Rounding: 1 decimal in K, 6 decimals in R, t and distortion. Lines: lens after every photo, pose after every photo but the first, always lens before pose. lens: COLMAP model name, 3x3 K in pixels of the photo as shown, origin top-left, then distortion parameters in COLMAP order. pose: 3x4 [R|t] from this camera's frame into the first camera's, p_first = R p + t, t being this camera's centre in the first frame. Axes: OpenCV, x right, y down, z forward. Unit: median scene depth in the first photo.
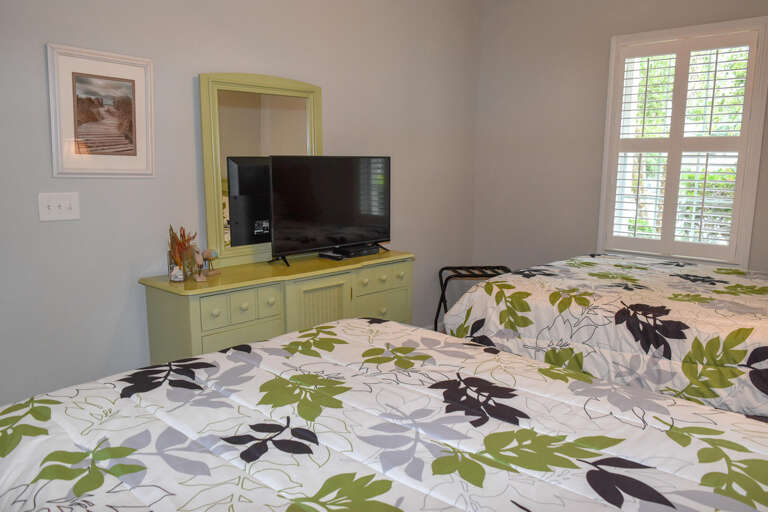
lens RADIAL K [[591.7, 0, 384.7], [0, 591.7, 254.8], [0, 0, 1]] dist [-0.017161, -0.007421]
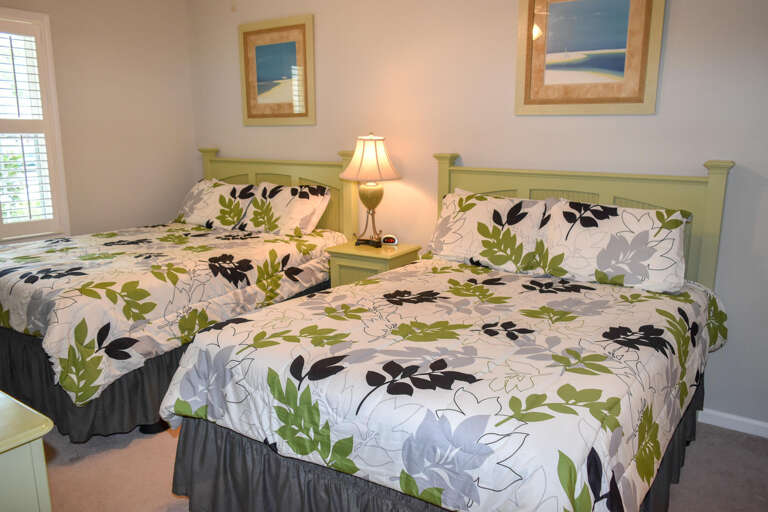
lens RADIAL K [[591.7, 0, 384.4], [0, 591.7, 256.8], [0, 0, 1]] dist [-0.017161, -0.007421]
pose [[-0.139953, -0.212344, 0.967121, -1.309404], [0.145479, 0.961724, 0.232211, -0.246805], [-0.979413, 0.173195, -0.103705, 1.121955]]
